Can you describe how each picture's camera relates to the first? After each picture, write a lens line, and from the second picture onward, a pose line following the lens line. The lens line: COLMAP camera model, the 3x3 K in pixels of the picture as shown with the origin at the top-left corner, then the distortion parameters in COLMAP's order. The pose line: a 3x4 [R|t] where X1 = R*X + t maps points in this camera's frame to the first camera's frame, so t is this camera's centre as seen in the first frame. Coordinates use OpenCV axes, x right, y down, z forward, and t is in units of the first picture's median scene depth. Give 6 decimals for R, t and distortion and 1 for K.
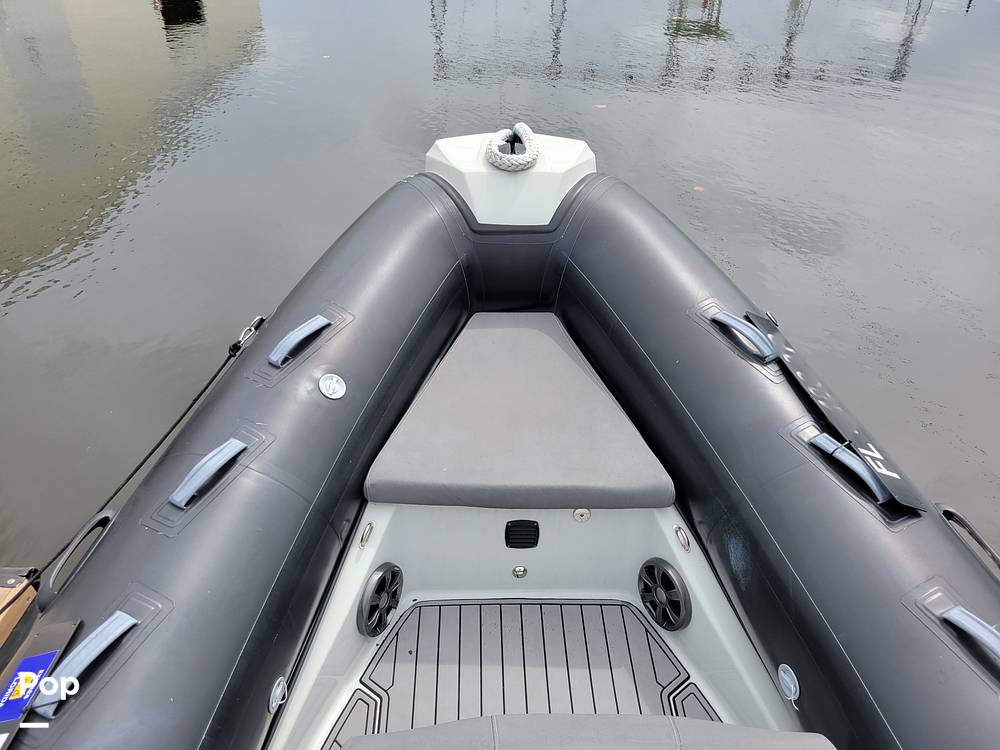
lens RADIAL K [[742.6, 0, 499.0], [0, 742.6, 371.2], [0, 0, 1]] dist [0.019284, -0.000036]
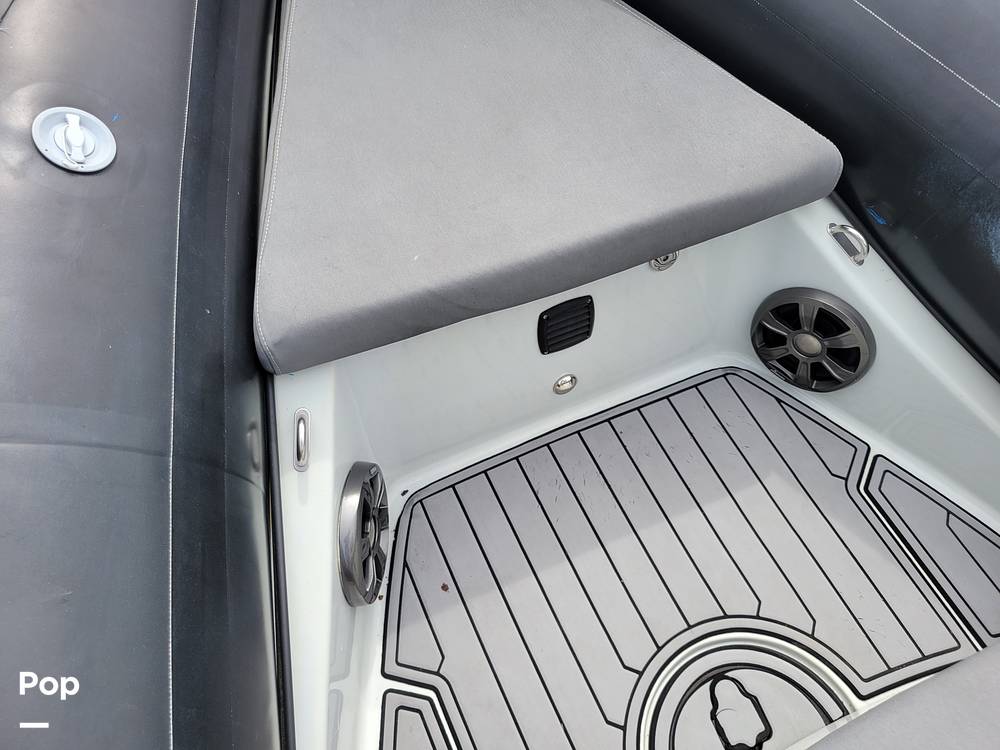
lens RADIAL K [[742.6, 0, 499.0], [0, 742.6, 371.2], [0, 0, 1]] dist [0.019284, -0.000036]
pose [[0.918657, -0.337615, 0.205147, -0.140484], [0.236630, 0.886075, 0.398595, 0.023053], [-0.316347, -0.317628, 0.893889, 0.540273]]
